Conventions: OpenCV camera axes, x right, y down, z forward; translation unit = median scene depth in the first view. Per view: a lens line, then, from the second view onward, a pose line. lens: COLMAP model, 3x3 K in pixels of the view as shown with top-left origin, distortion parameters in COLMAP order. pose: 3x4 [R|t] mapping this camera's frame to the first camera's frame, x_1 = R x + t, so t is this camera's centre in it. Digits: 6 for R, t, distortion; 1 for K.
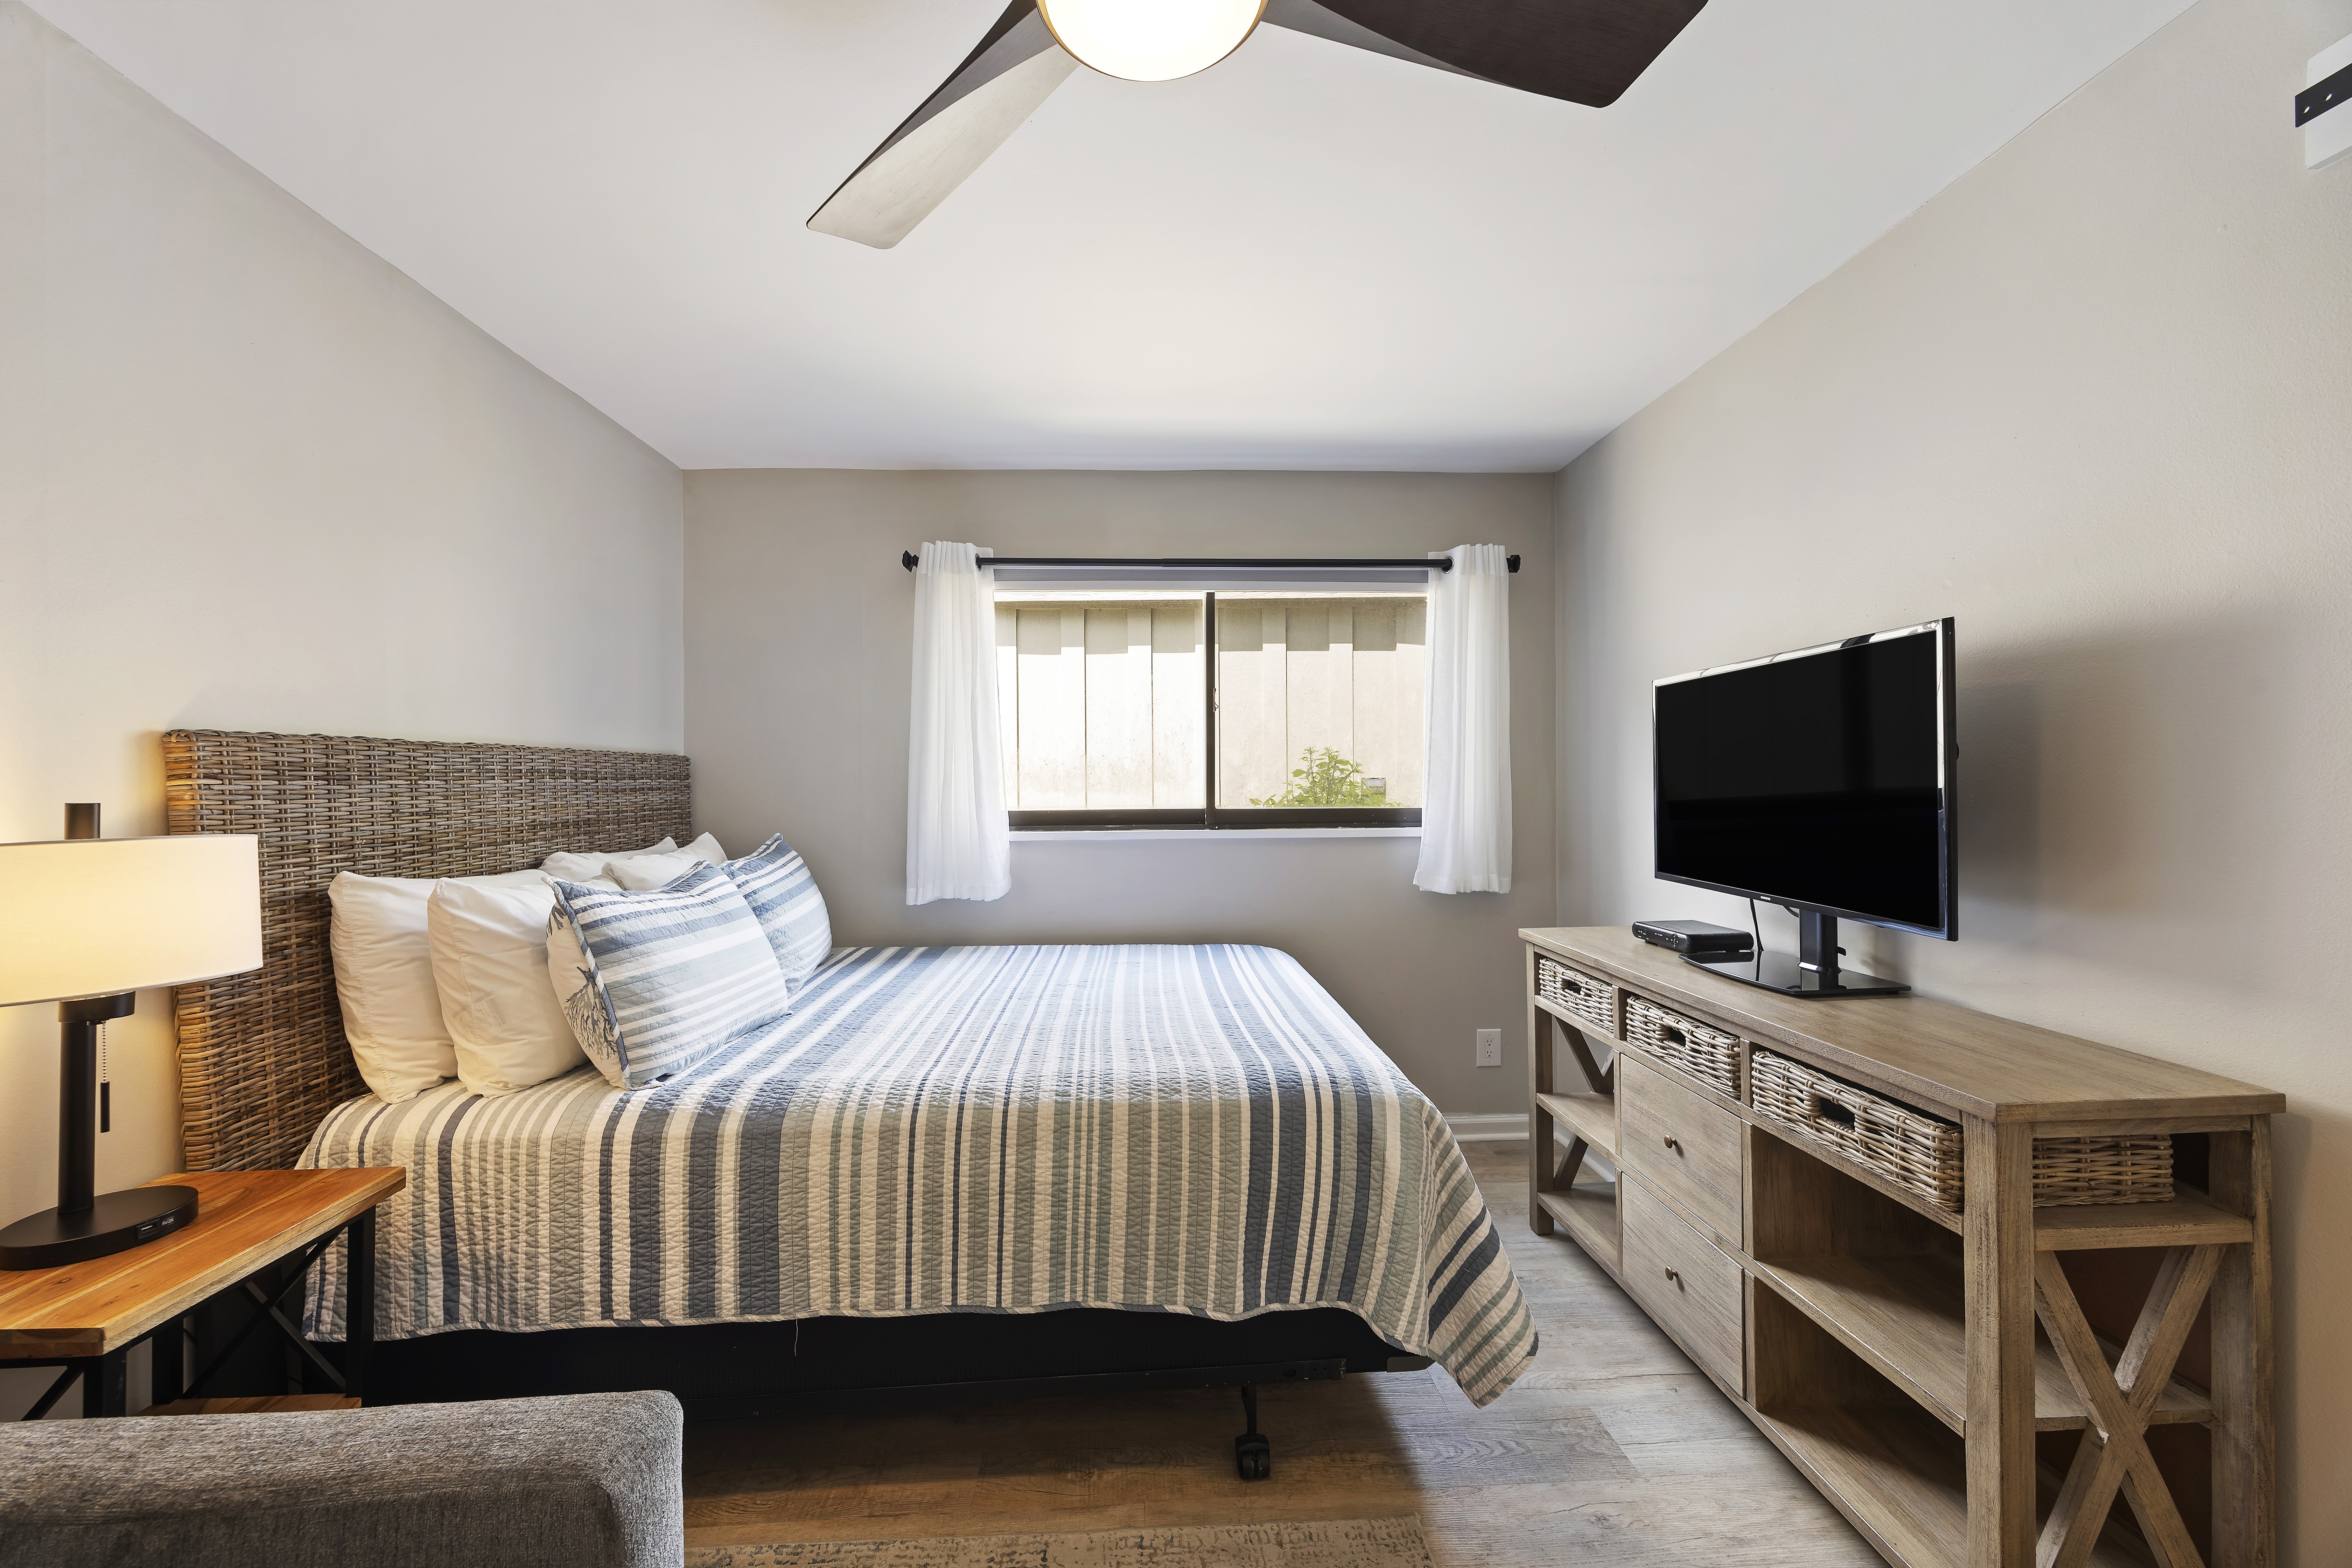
lens RADIAL K [[895.0, 0, 1170.4], [0, 895.0, 788.2], [0, 0, 1]] dist [-0.002662, -0.000205]
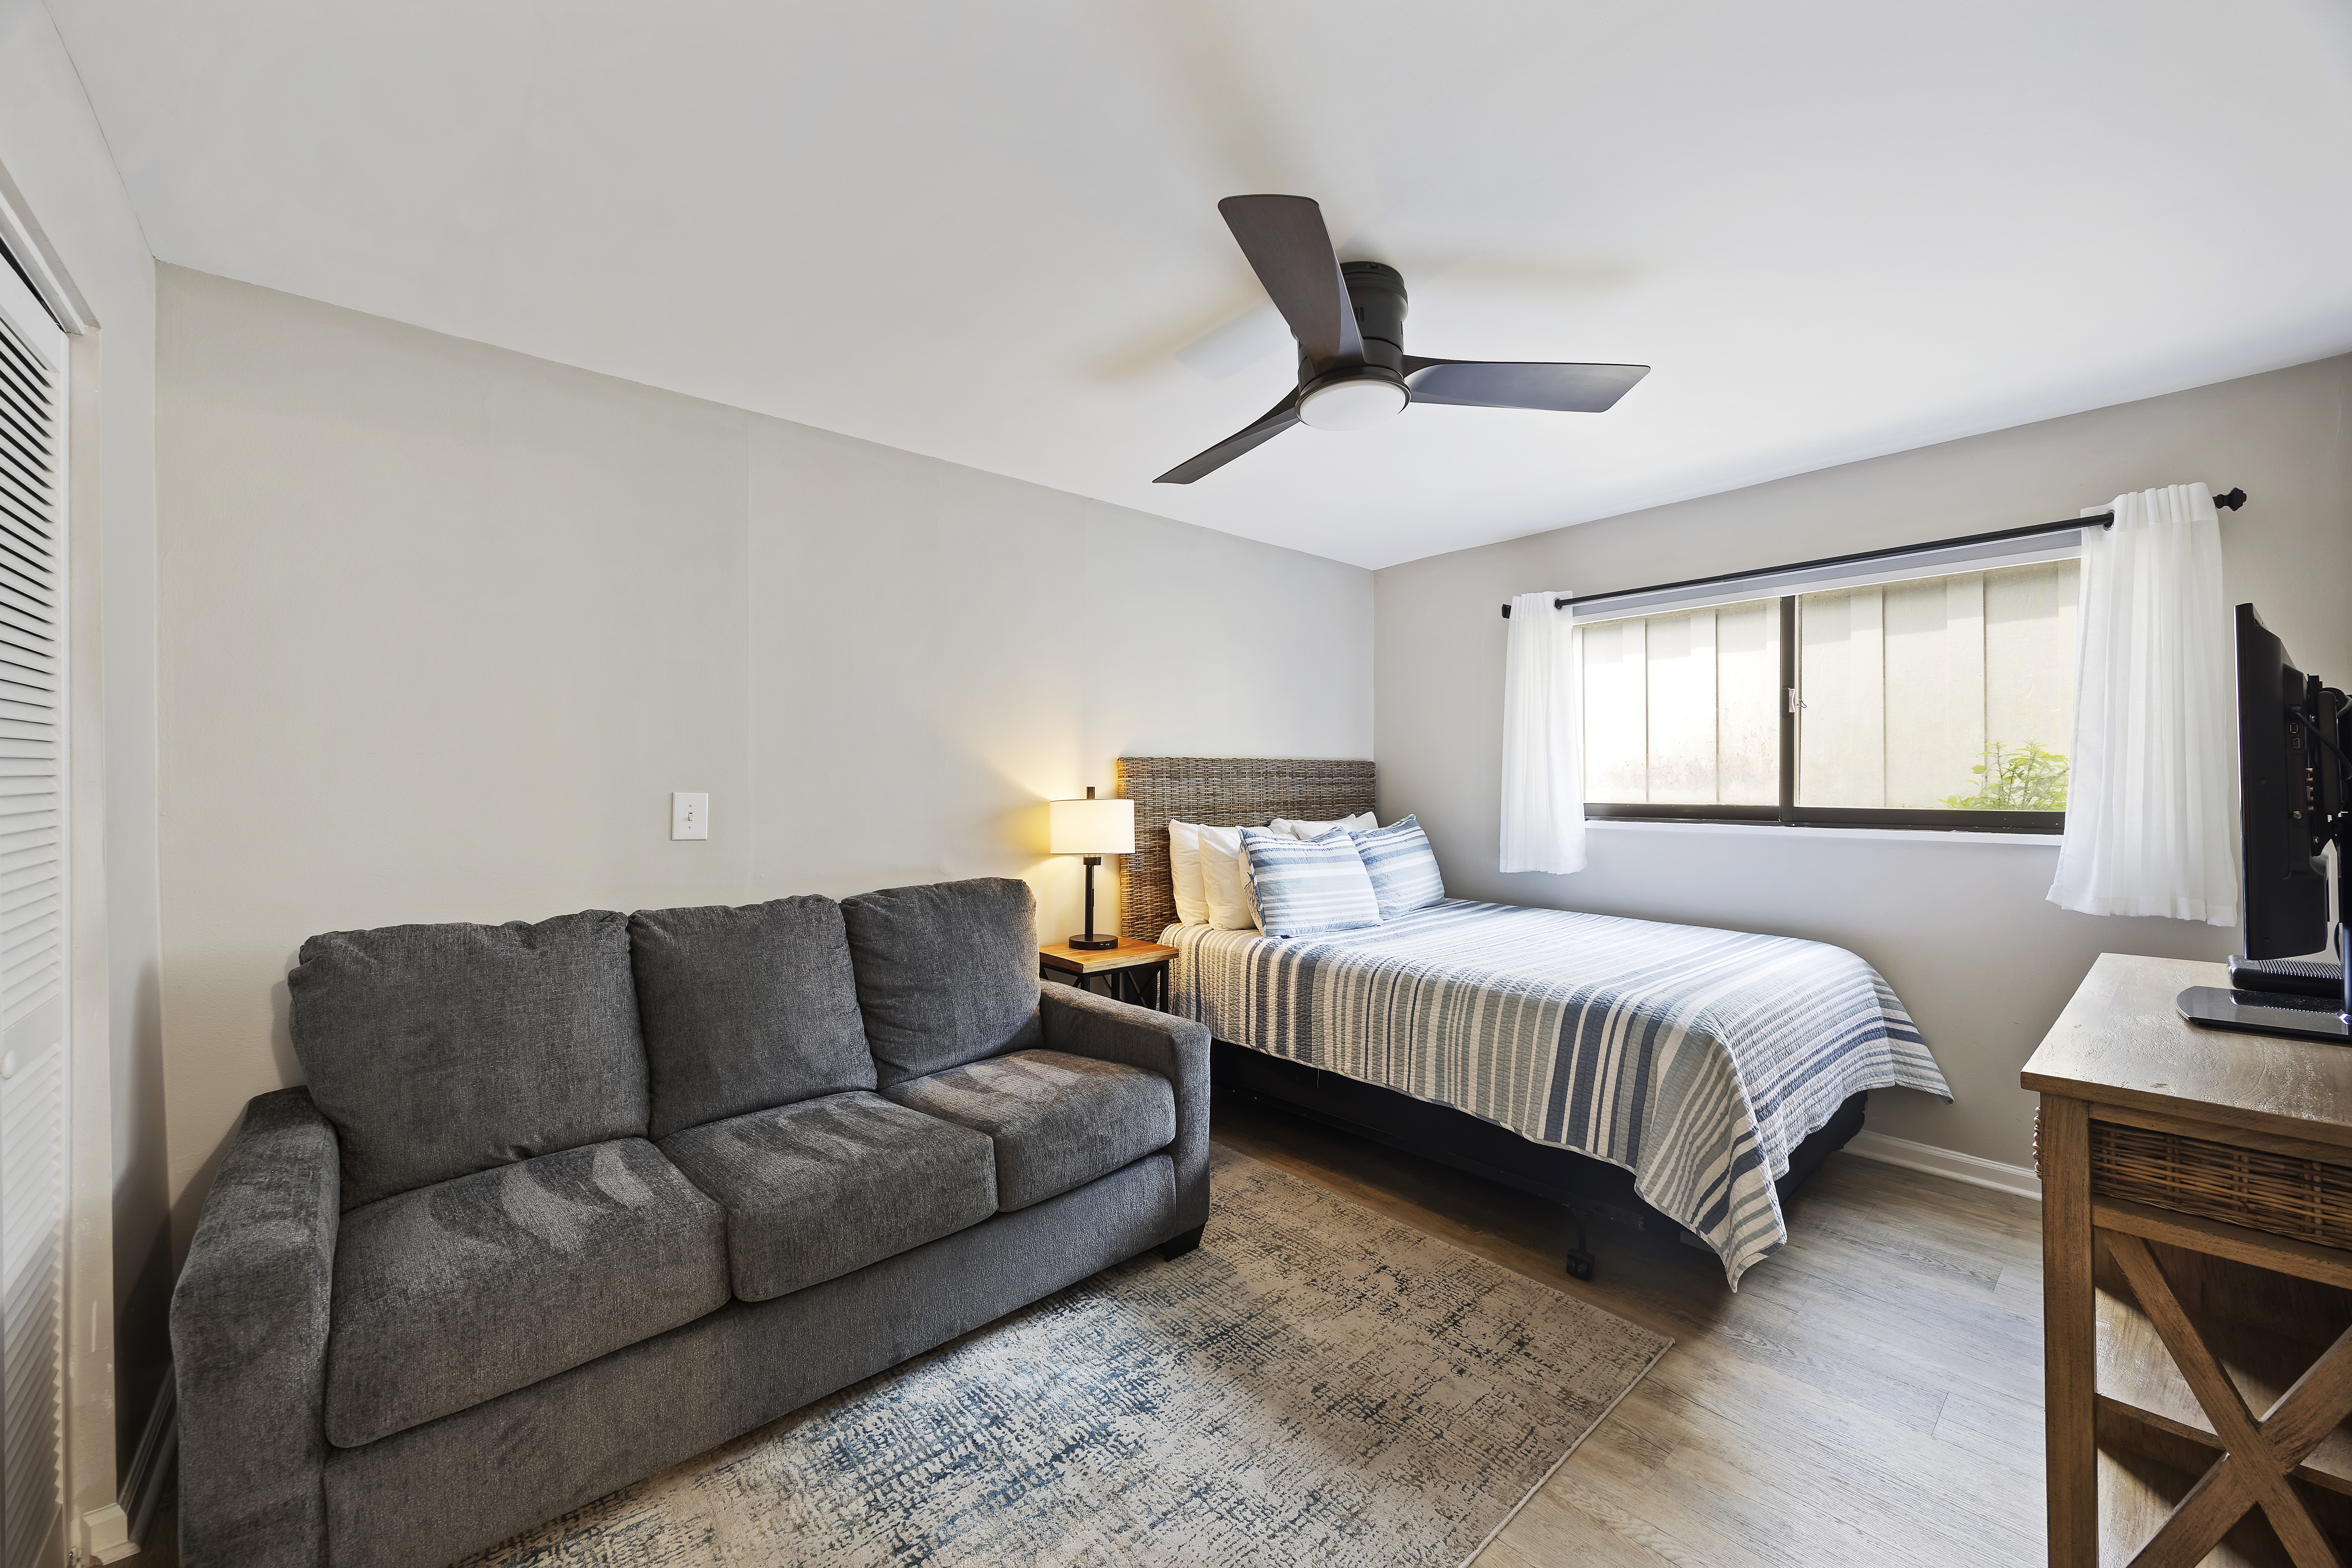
lens RADIAL K [[895.0, 0, 1157.6], [0, 895.0, 788.0], [0, 0, 1]] dist [-0.002662, -0.000205]
pose [[0.611621, 0.011719, -0.791064, 0.802007], [-0.007263, 0.999931, 0.009198, -0.004380], [0.791117, 0.000119, 0.611664, -0.384285]]
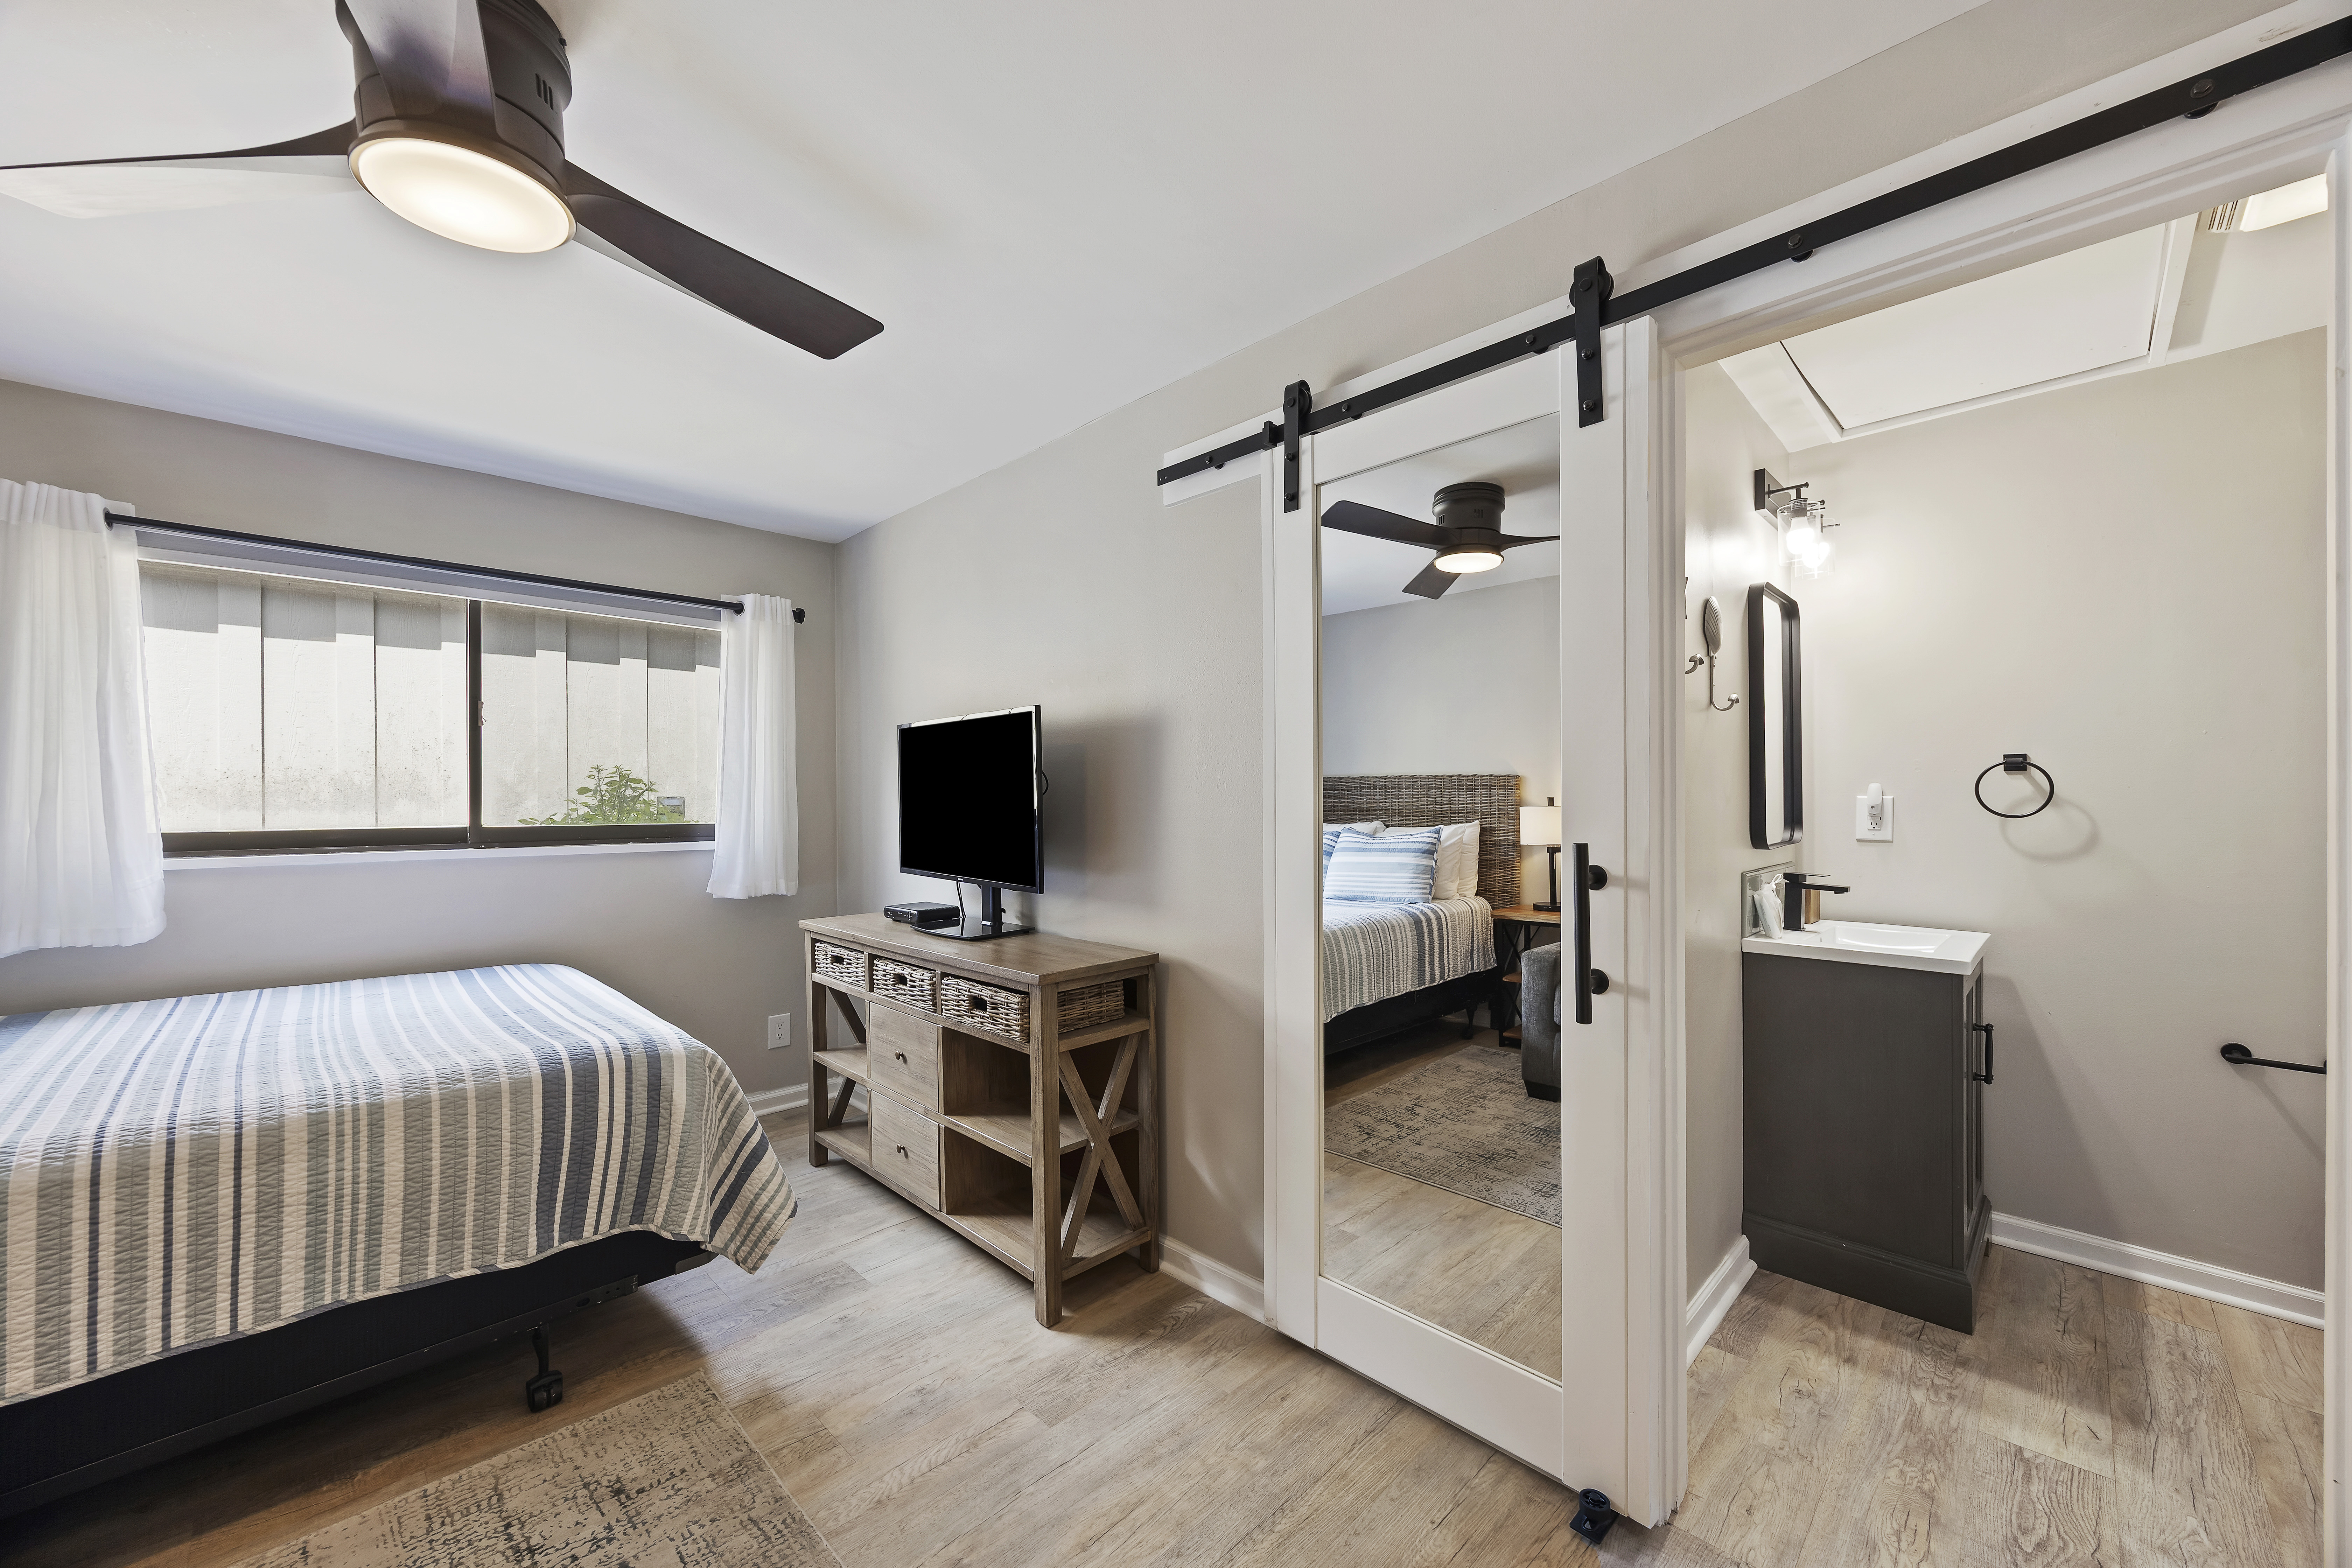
lens RADIAL K [[895.0, 0, 1167.5], [0, 895.0, 809.5], [0, 0, 1]] dist [-0.002662, -0.000205]
pose [[0.747320, -0.001416, 0.664462, -0.071469], [0.000657, 0.999999, 0.001392, 0.006567], [-0.664463, -0.000603, 0.747320, -0.386701]]
